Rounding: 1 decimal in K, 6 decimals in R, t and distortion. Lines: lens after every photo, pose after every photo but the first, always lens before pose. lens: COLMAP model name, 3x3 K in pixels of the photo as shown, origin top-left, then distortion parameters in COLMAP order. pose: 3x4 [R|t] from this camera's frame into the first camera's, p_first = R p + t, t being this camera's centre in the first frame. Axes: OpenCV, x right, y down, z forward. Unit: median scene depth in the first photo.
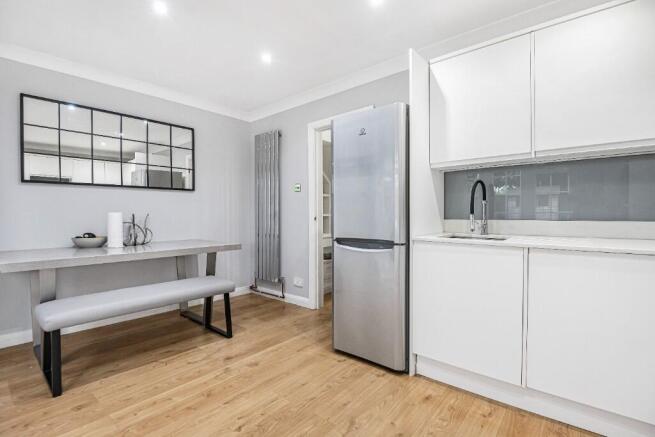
lens RADIAL K [[308.3, 0, 327.5], [0, 308.3, 218.5], [0, 0, 1]] dist [0.000950, -0.018833]
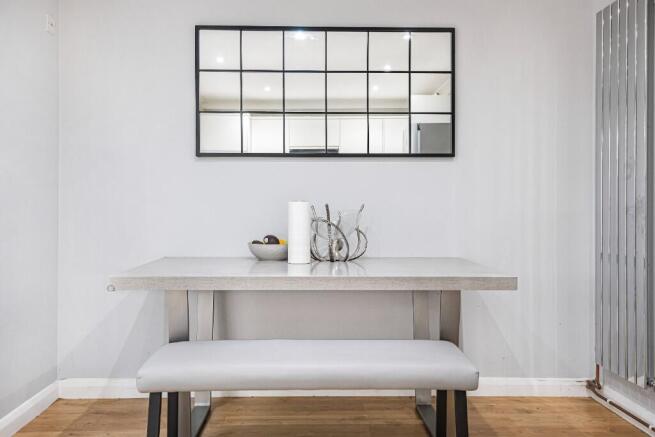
lens RADIAL K [[612.8, 0, 326.8], [0, 612.8, 201.4], [0, 0, 1]] dist [0.010387, 0.006867]
pose [[0.668366, 0.000049, -0.743833, 0.171131], [-0.014104, 0.999821, -0.012608, -0.006529], [0.743699, 0.018918, 0.668247, 0.250974]]
